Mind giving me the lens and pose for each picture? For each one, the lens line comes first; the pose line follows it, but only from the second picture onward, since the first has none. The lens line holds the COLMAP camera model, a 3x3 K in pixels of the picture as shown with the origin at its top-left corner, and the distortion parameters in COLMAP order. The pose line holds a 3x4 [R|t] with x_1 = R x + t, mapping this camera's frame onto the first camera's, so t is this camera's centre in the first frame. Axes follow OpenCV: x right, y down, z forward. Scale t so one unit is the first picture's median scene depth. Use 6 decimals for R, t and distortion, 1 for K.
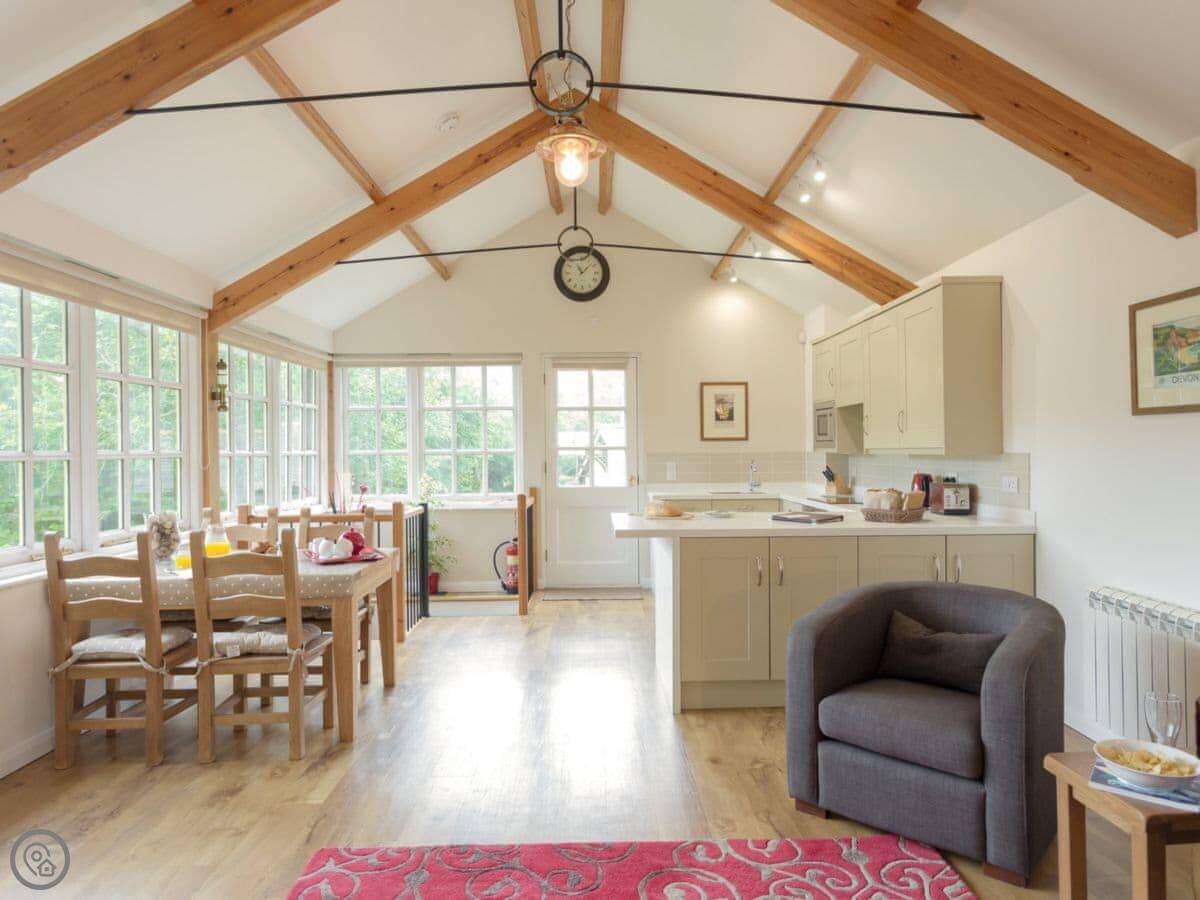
lens RADIAL K [[712.4, 0, 600.0], [0, 712.4, 450.0], [0, 0, 1]] dist [0.001767, 0.002434]
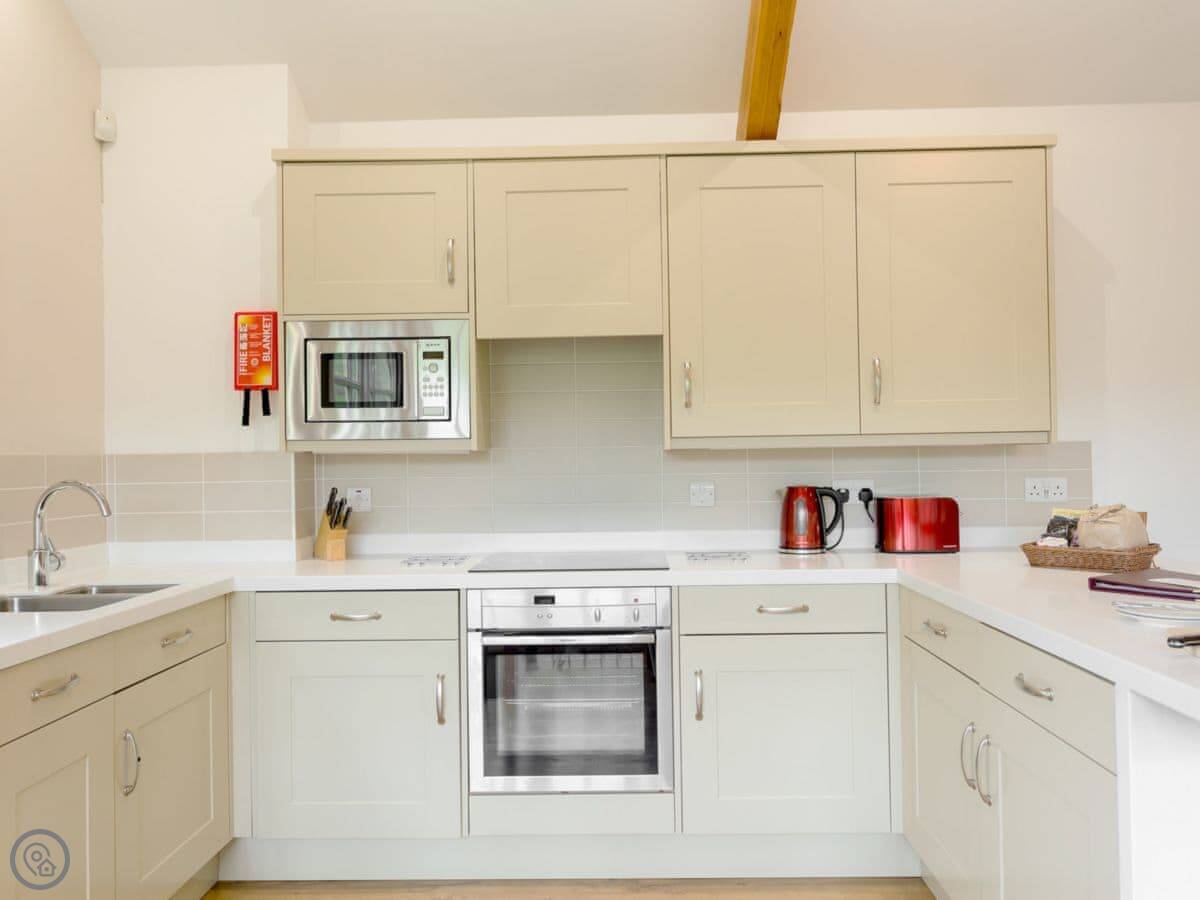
lens RADIAL K [[942.7, 0, 596.3], [0, 942.7, 447.1], [0, 0, 1]] dist [0.001985, 0.005498]
pose [[0.043958, 0.019484, 0.998843, -0.162563], [0.013361, 0.999709, -0.020089, 0.011198], [-0.998944, 0.014229, 0.043685, 0.738748]]
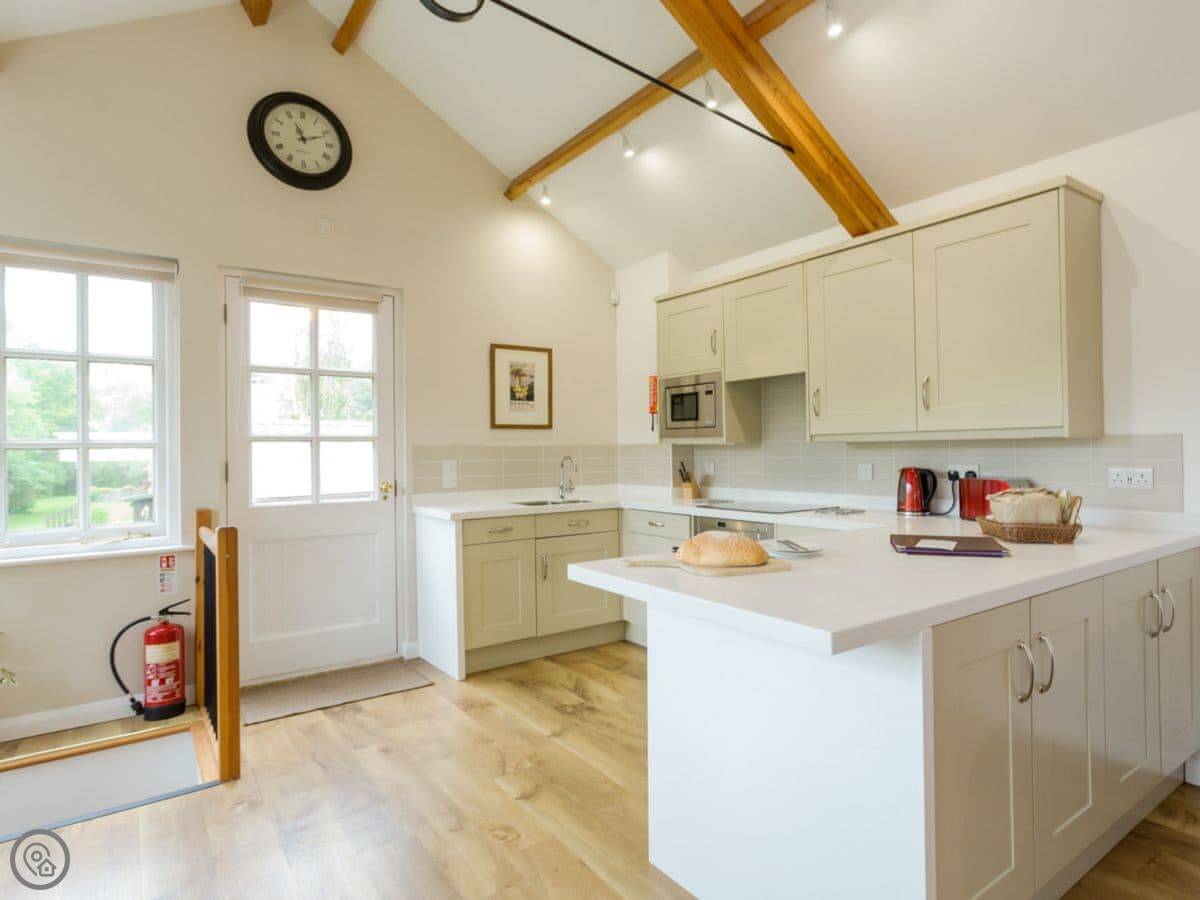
lens RADIAL K [[672.2, 0, 620.8], [0, 672.2, 443.5], [0, 0, 1]] dist [0.006155, 0.001298]
pose [[0.815131, 0.004119, 0.579262, -0.132588], [0.004608, 0.999897, -0.013593, 0.010909], [-0.579258, 0.013749, 0.815028, 0.399612]]
